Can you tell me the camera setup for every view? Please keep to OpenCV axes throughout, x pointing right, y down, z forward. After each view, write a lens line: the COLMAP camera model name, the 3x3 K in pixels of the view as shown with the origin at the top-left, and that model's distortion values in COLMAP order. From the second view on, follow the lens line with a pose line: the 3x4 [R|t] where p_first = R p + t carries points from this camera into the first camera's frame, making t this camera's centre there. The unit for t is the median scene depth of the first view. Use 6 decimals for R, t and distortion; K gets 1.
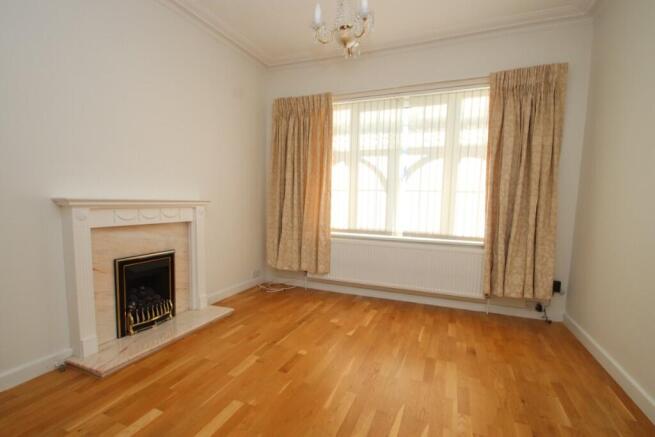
lens RADIAL K [[307.3, 0, 325.6], [0, 307.3, 219.8], [0, 0, 1]] dist [0.010215, -0.005598]
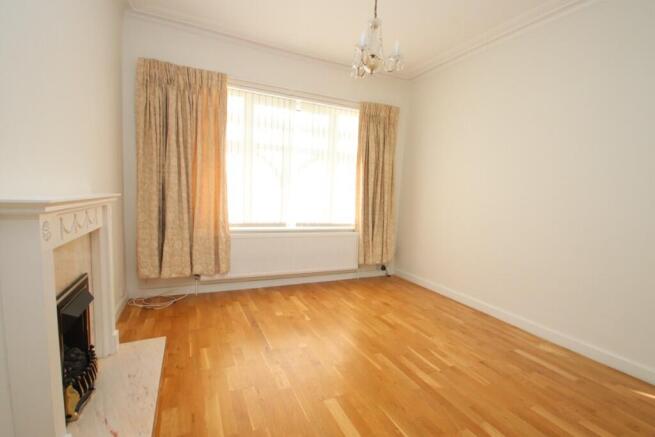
lens RADIAL K [[307.3, 0, 327.9], [0, 307.3, 220.7], [0, 0, 1]] dist [0.010215, -0.005598]
pose [[0.676649, -0.054264, 0.734303, -0.487489], [0.019577, 0.998254, 0.055730, -0.028325], [-0.736045, -0.023334, 0.676530, 0.161176]]
